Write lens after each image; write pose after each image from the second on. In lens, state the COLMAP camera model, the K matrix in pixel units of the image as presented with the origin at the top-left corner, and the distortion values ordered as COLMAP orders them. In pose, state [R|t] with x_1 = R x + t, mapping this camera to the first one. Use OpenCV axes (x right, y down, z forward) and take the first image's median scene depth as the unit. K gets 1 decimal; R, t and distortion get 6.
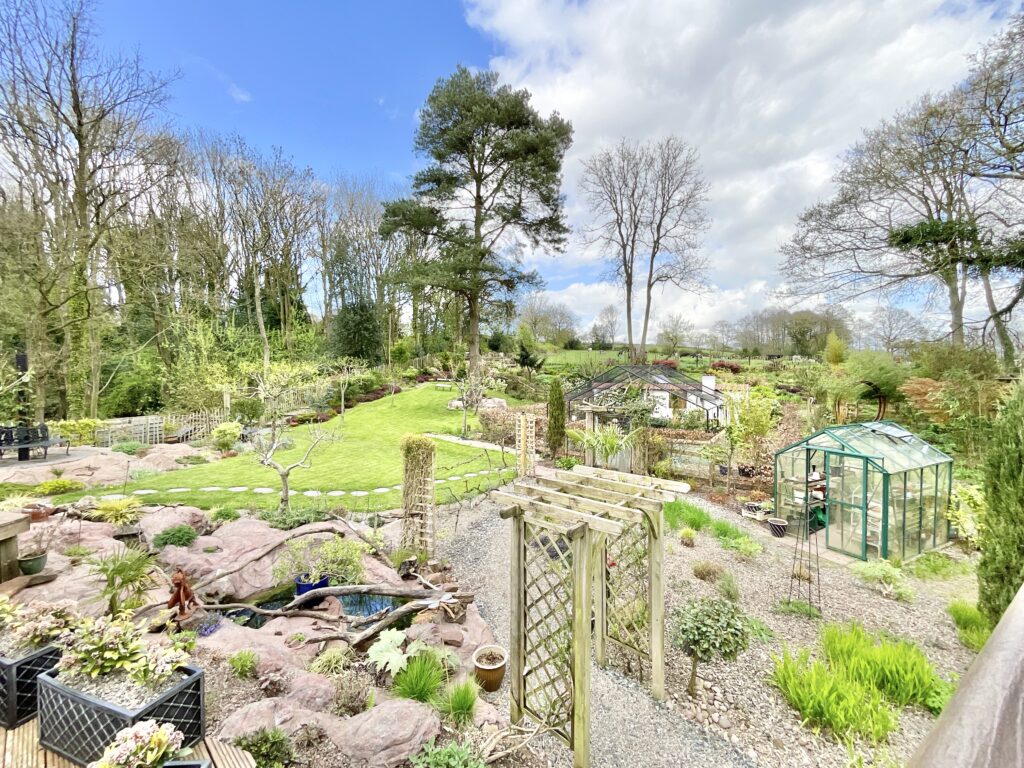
lens RADIAL K [[410.3, 0, 514.9], [0, 410.3, 380.6], [0, 0, 1]] dist [-0.001384, -0.000222]
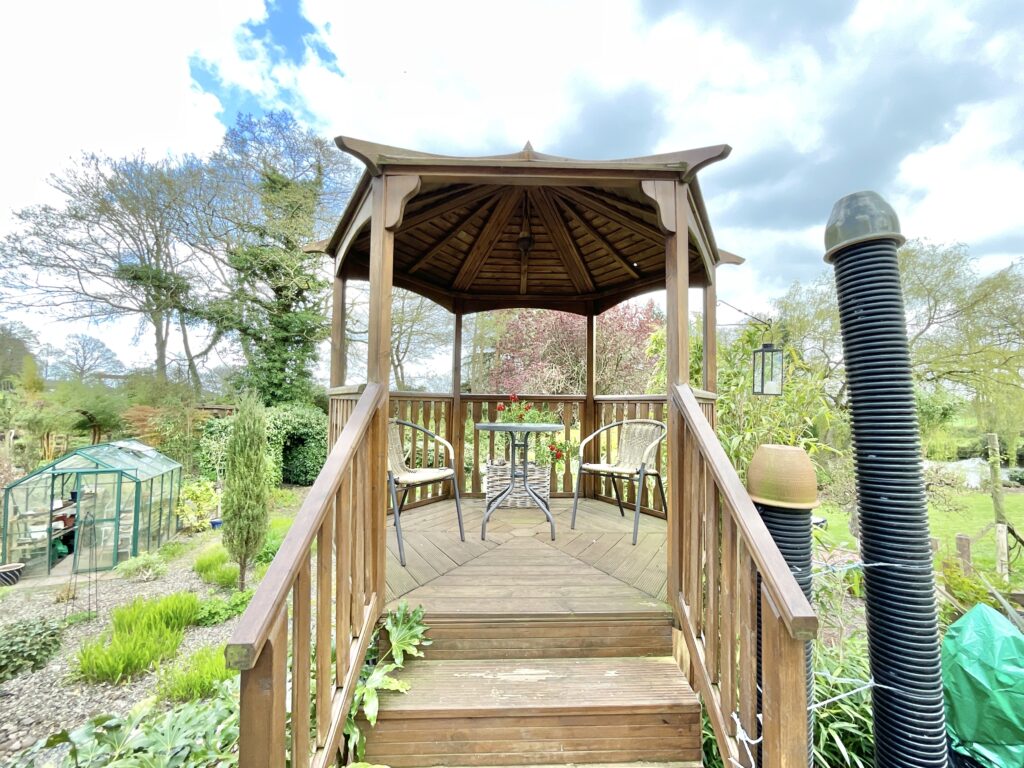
lens RADIAL K [[410.3, 0, 514.9], [0, 410.3, 380.6], [0, 0, 1]] dist [-0.001384, -0.000222]
pose [[0.031315, 0.058256, 0.997810, -0.172922], [0.018528, 0.998095, -0.058855, 0.026034], [-0.999338, 0.020331, 0.030176, -0.068356]]
